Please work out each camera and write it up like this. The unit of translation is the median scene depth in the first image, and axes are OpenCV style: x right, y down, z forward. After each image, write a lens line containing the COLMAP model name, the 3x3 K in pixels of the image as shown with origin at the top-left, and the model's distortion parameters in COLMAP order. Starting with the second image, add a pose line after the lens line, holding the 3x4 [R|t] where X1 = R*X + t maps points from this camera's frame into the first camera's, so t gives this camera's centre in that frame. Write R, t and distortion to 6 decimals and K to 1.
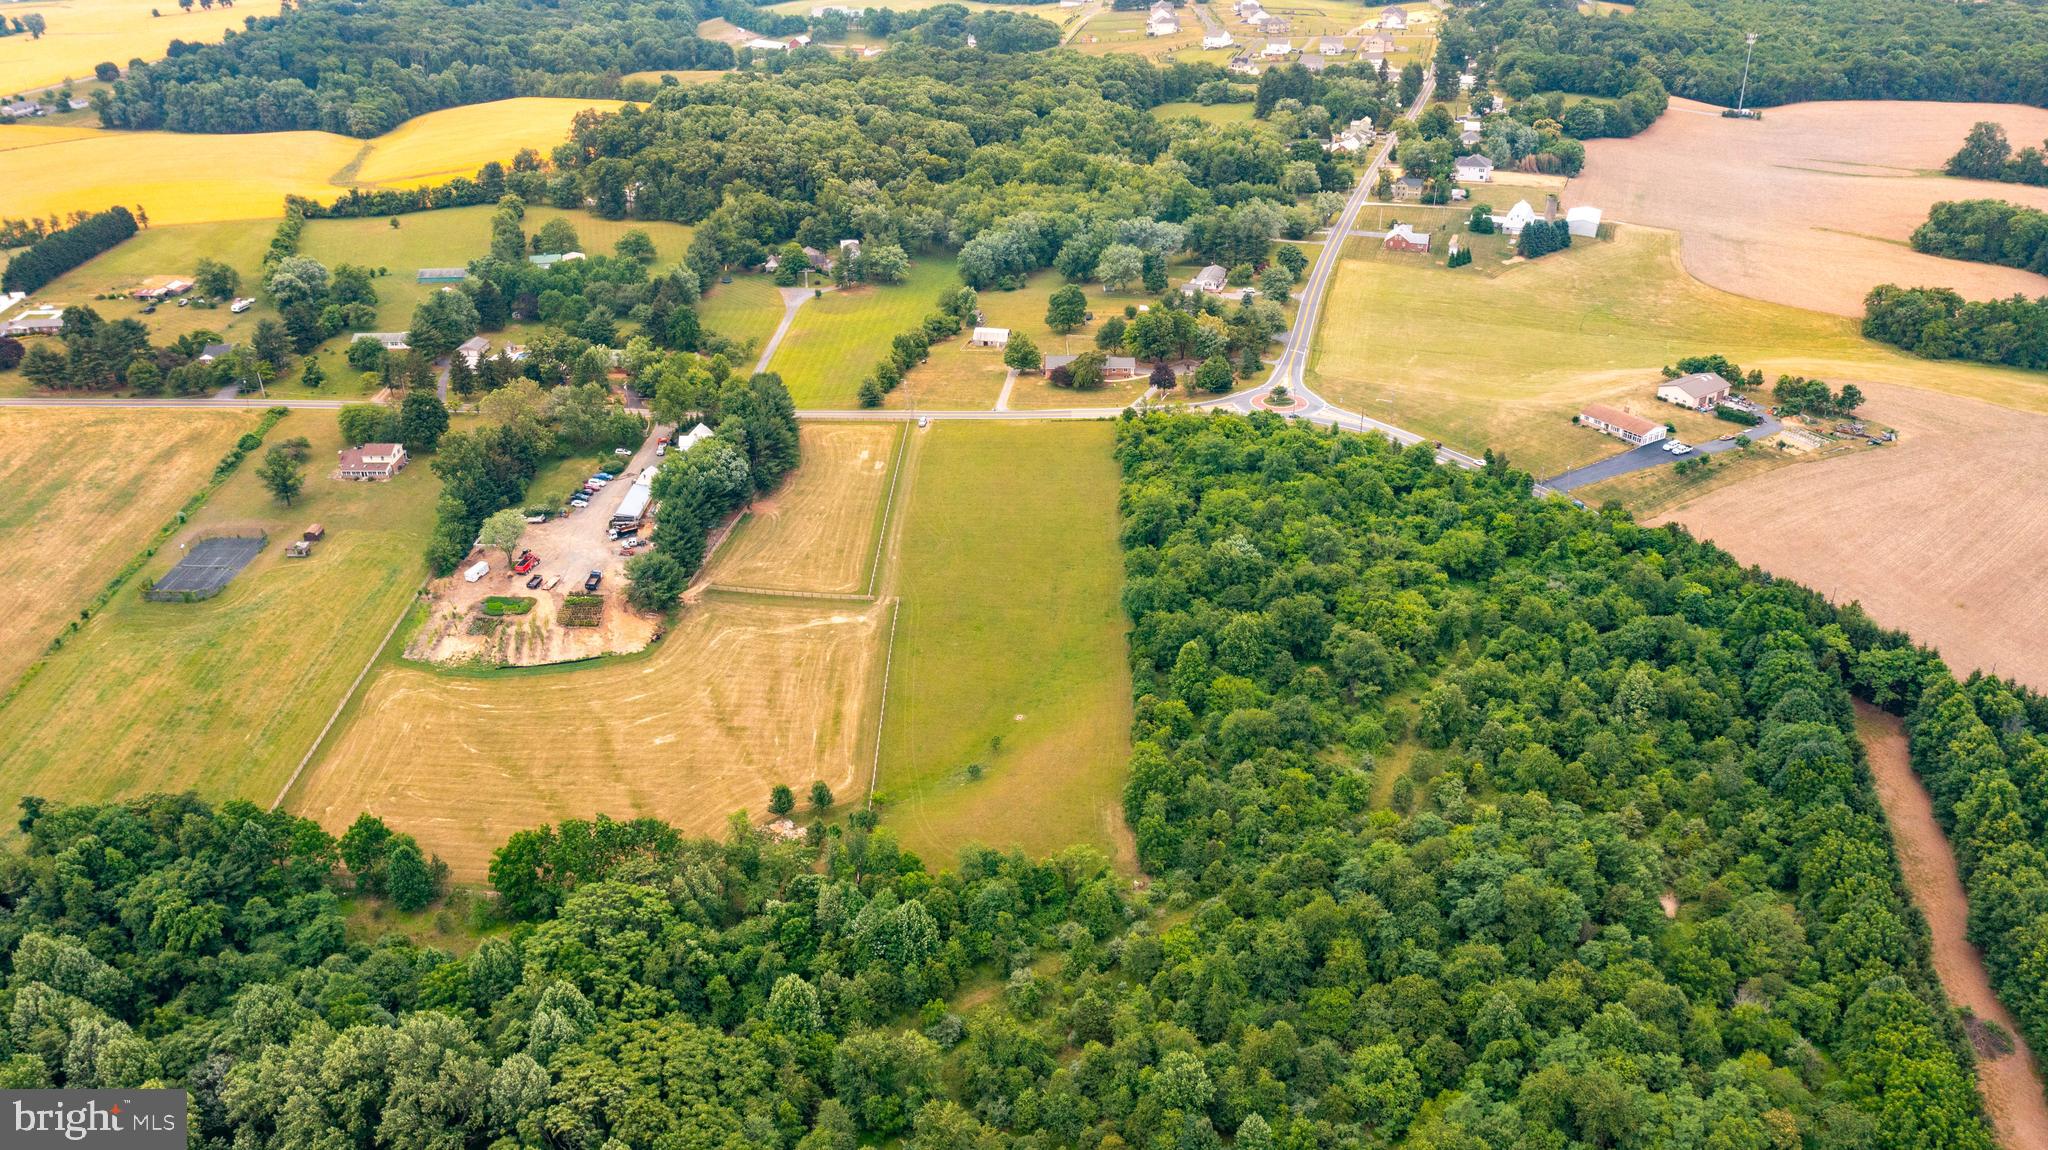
lens RADIAL K [[1635.4, 0, 1024.0], [0, 1635.4, 575.0], [0, 0, 1]] dist [0.004626, 0.004598]
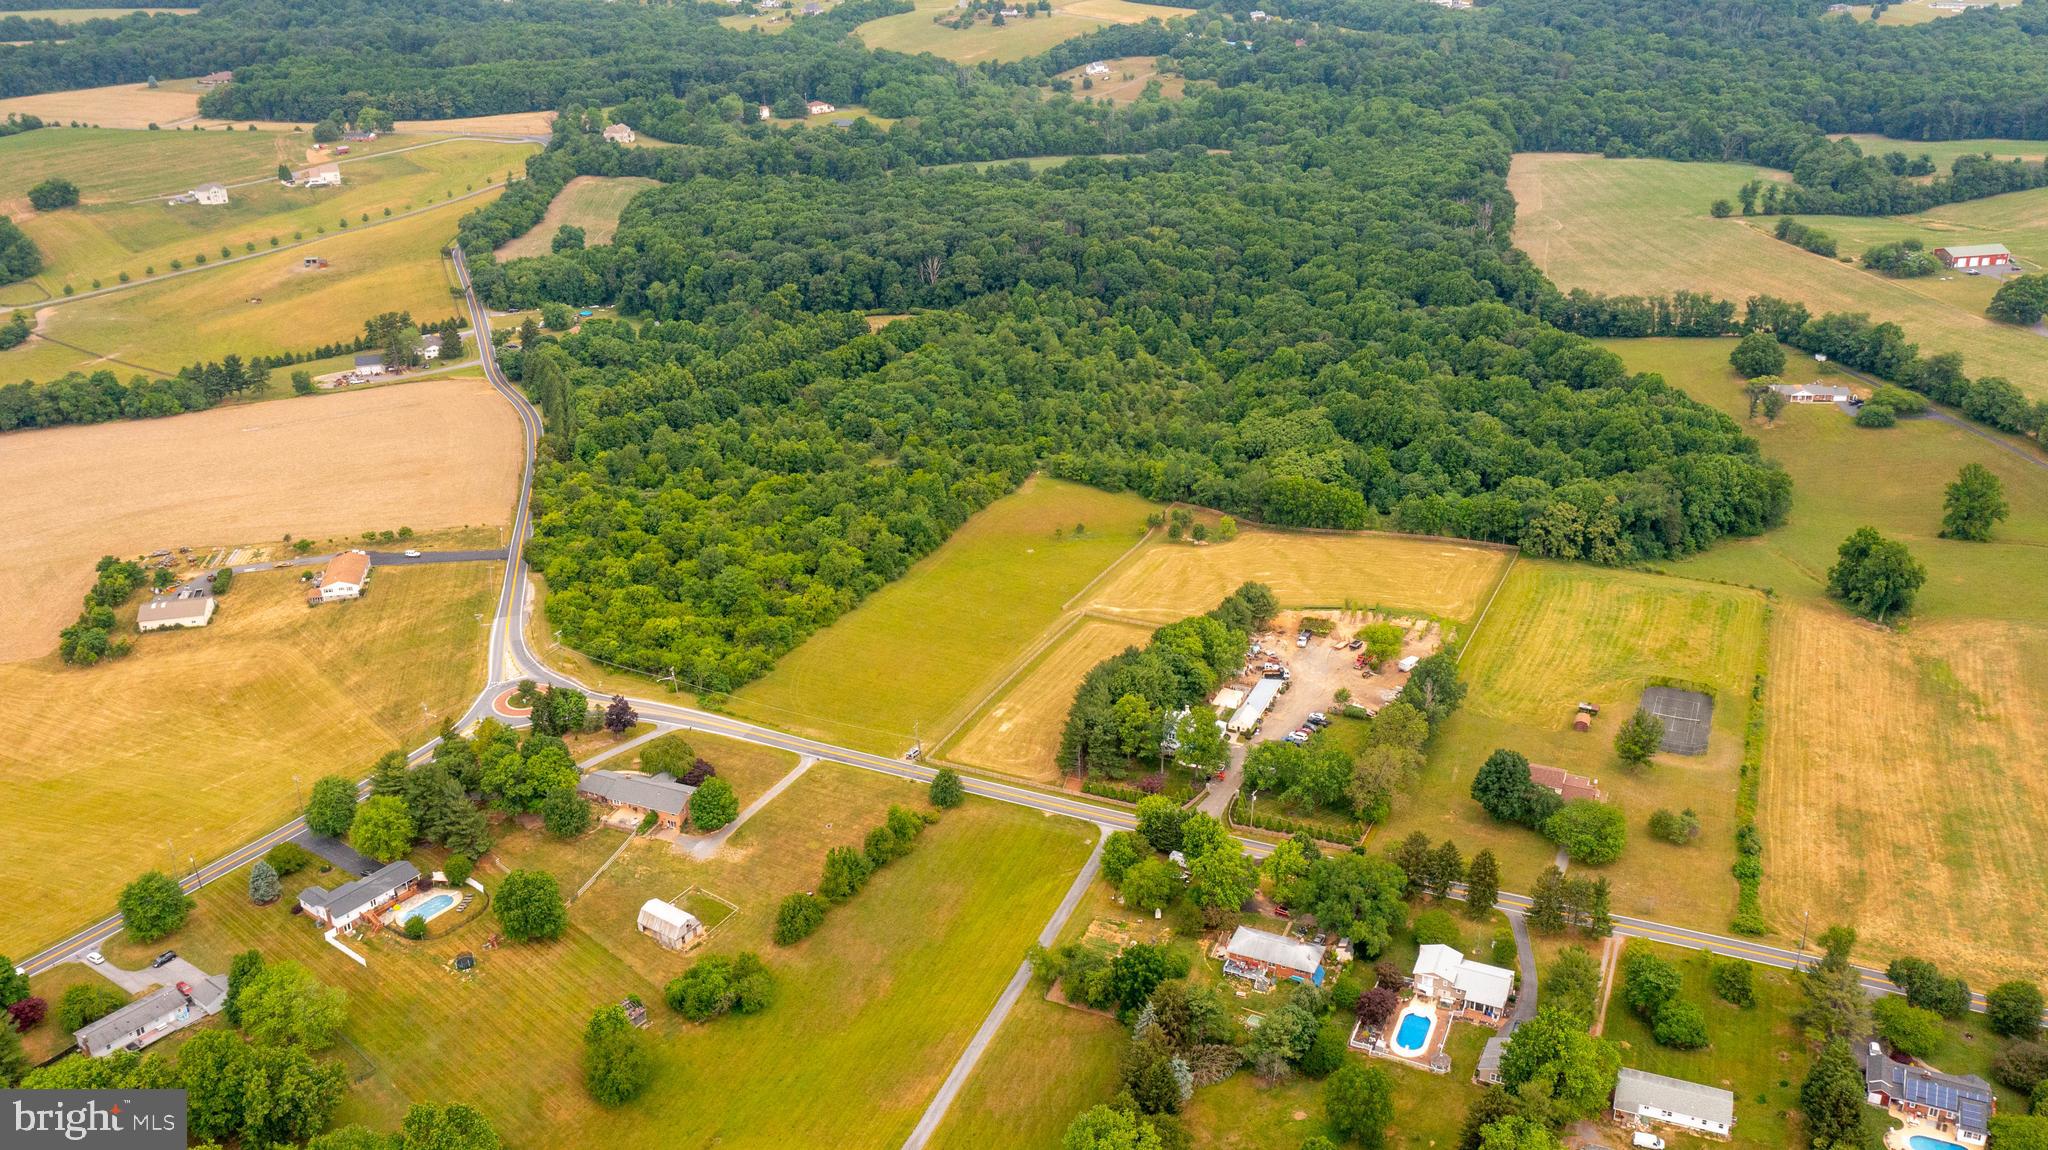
lens RADIAL K [[1758.0, 0, 1024.0], [0, 1758.0, 575.0], [0, 0, 1]] dist [0.012247, 0.009420]
pose [[-0.924371, -0.140982, 0.354490, -0.517995], [0.191721, 0.631675, 0.751153, -1.004219], [-0.329821, 0.762306, -0.556873, 1.730768]]
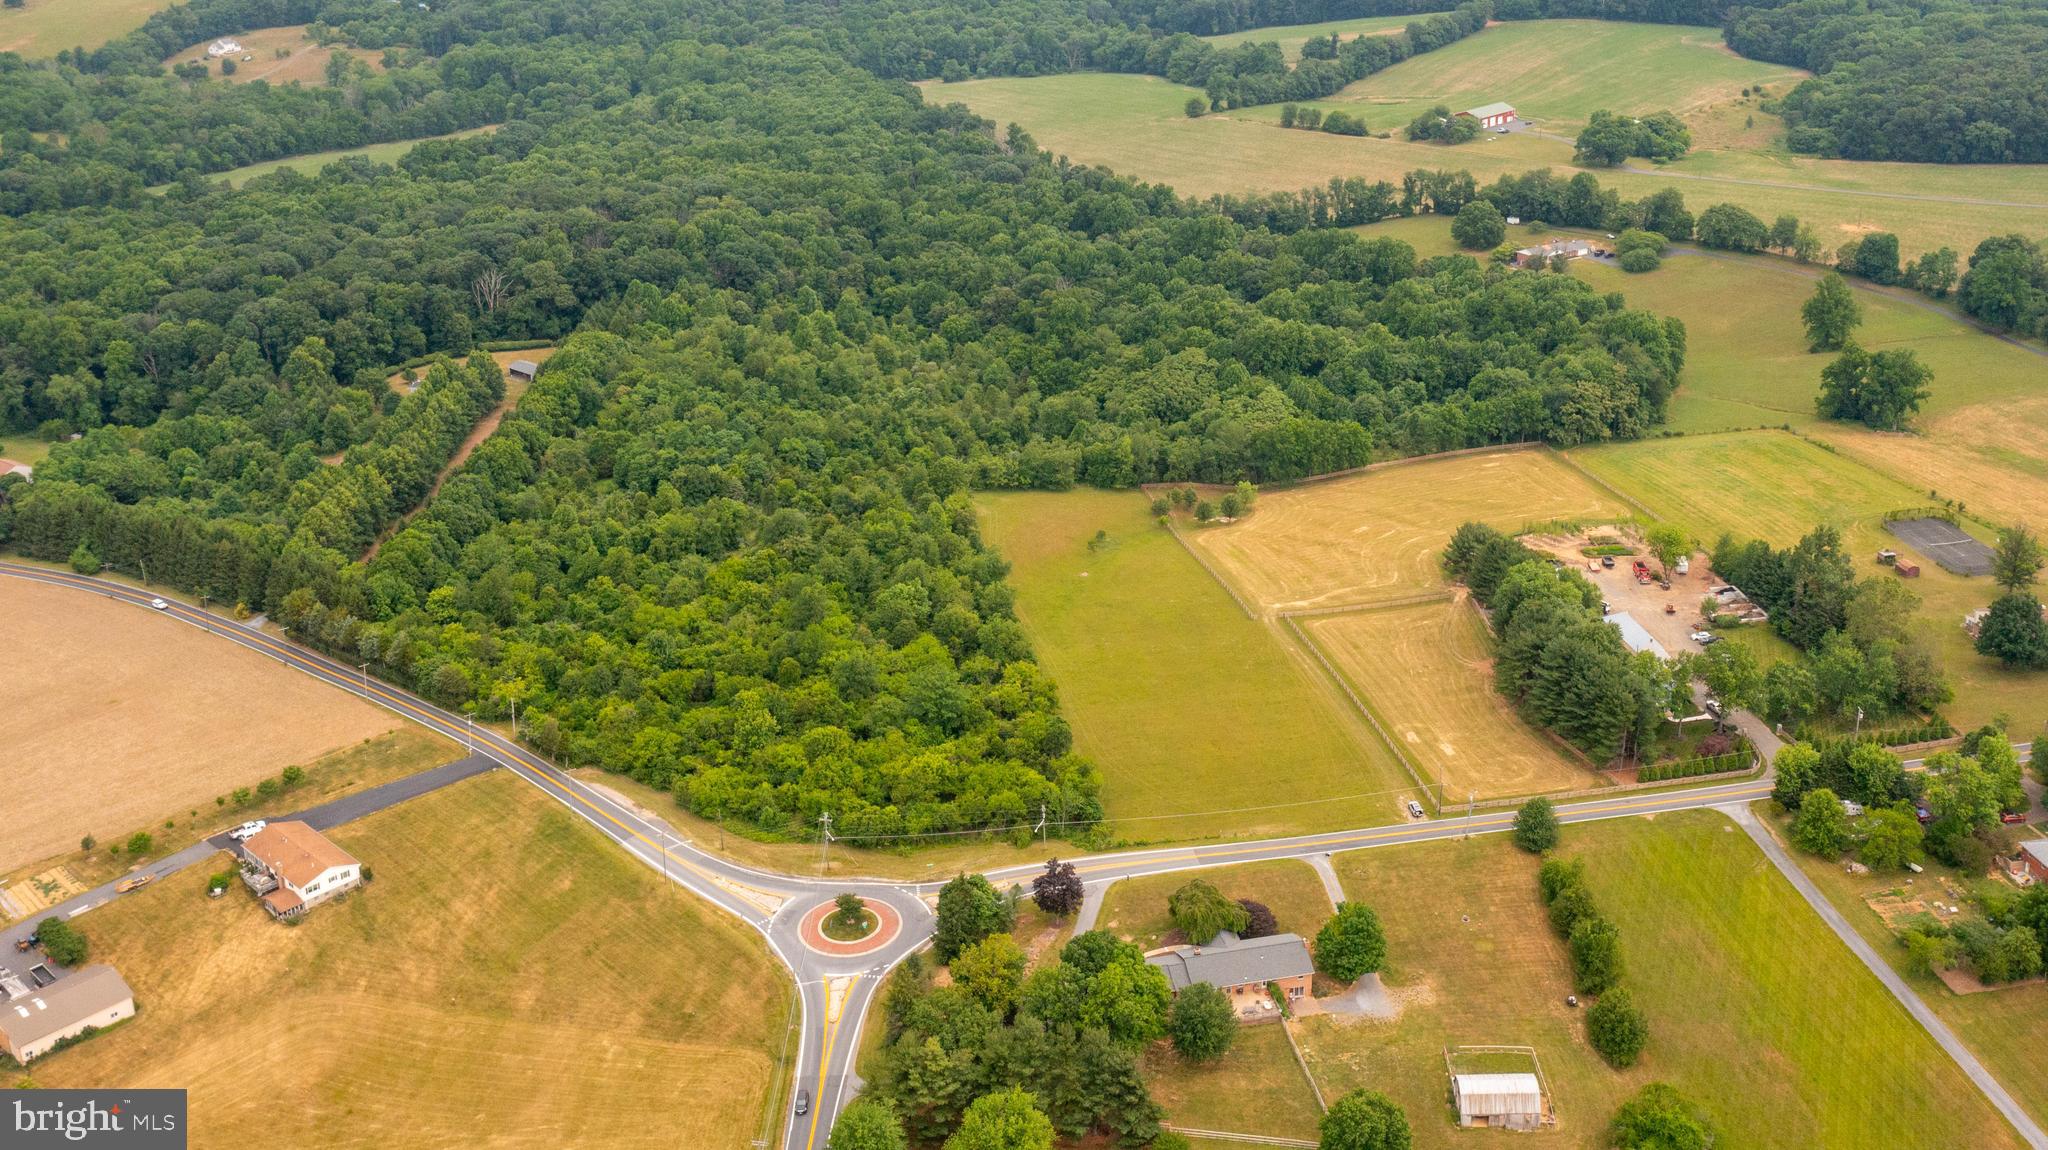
lens RADIAL K [[2080.9, 0, 1112.9], [0, 2080.9, 514.7], [0, 0, 1]] dist [0.007501, 0.009983]
pose [[-0.970414, 0.105799, -0.217033, 0.260970], [-0.093656, 0.663561, 0.742237, -0.919879], [0.222543, 0.740603, -0.634020, 1.708771]]
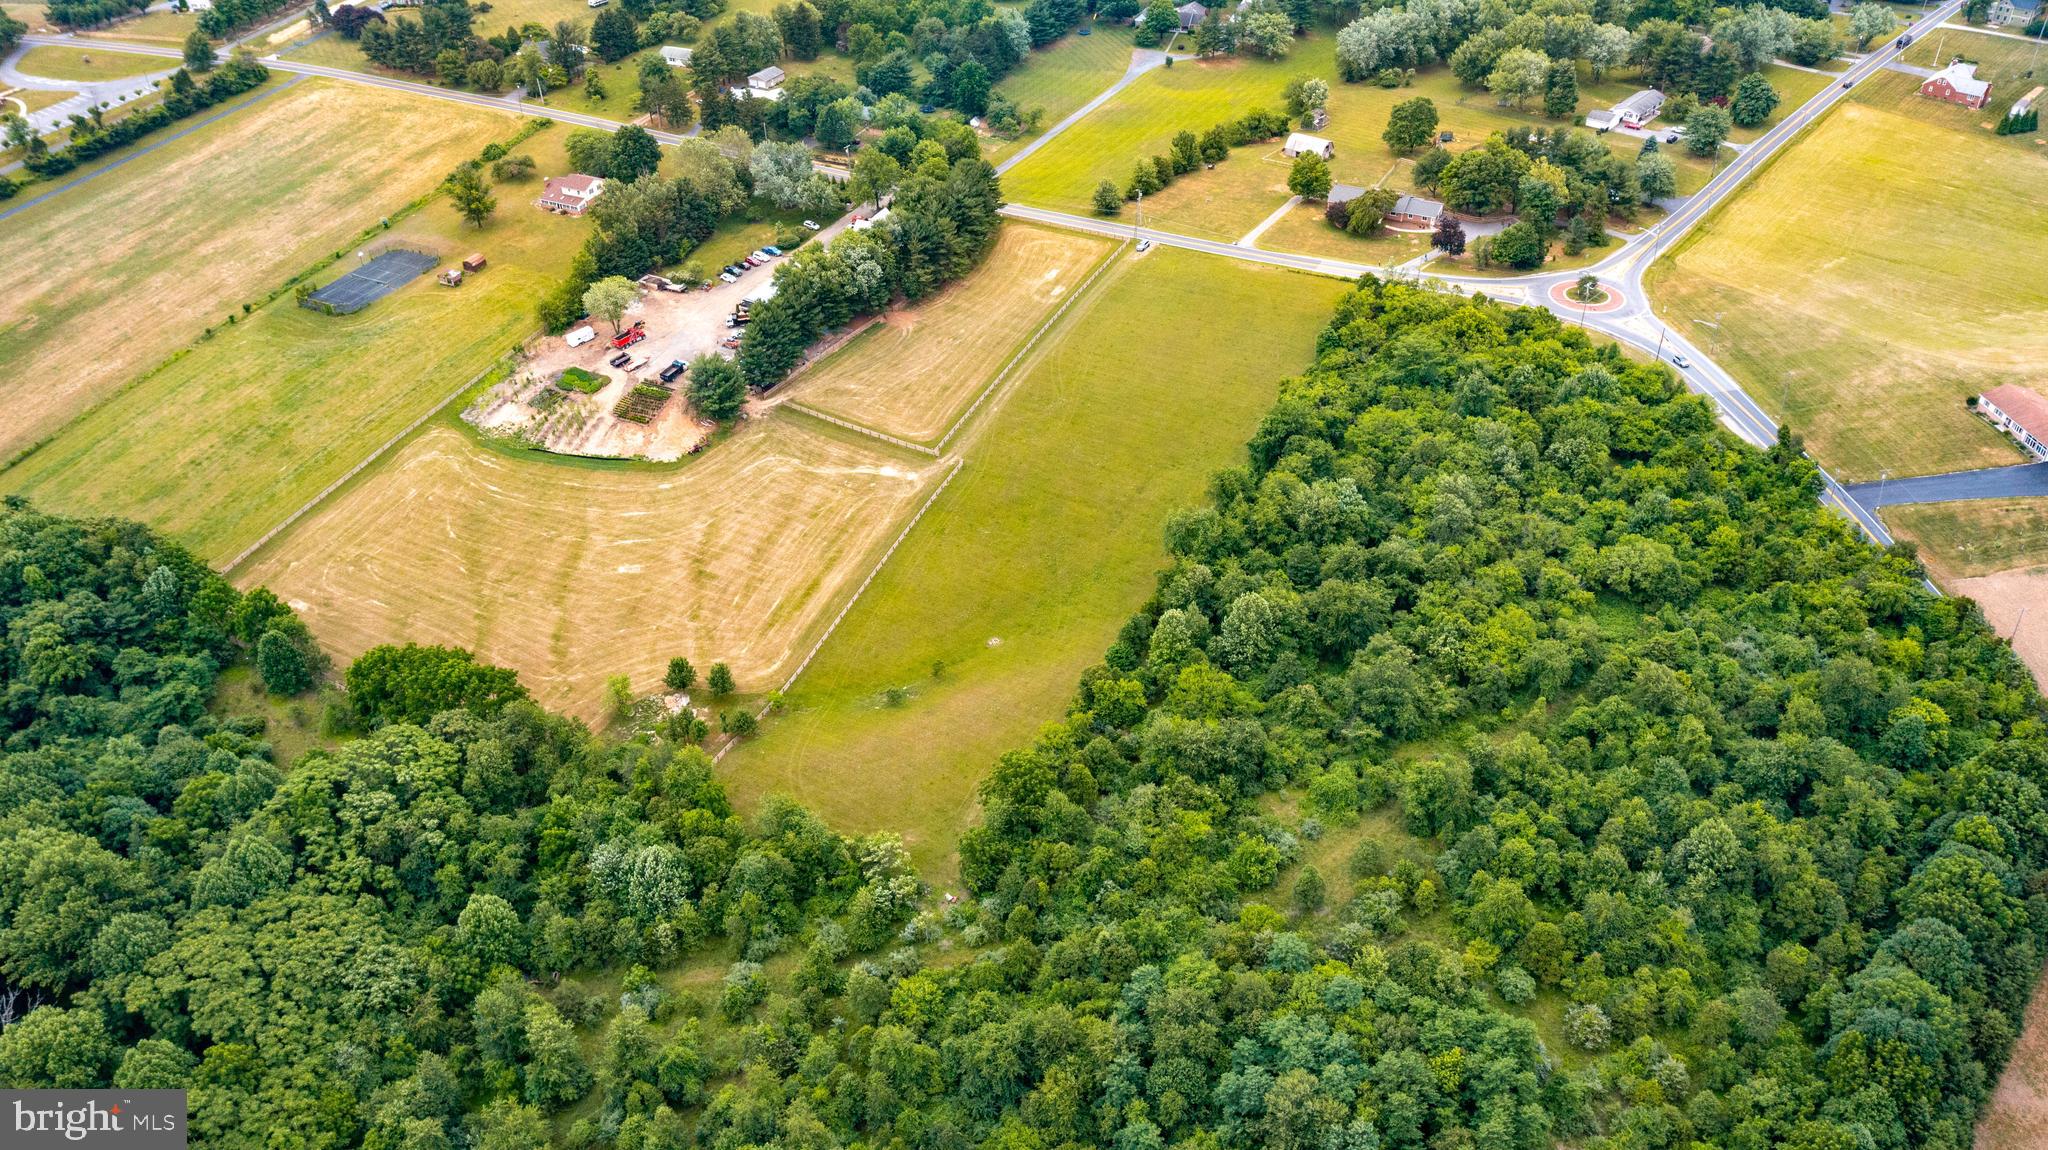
lens RADIAL K [[1631.1, 0, 1024.0], [0, 1631.1, 575.0], [0, 0, 1]] dist [0.003261, 0.002259]
pose [[0.906992, 0.241350, -0.345131, 0.265910], [-0.179504, 0.962877, 0.201611, -0.107719], [0.380977, -0.120907, 0.916645, 0.211544]]
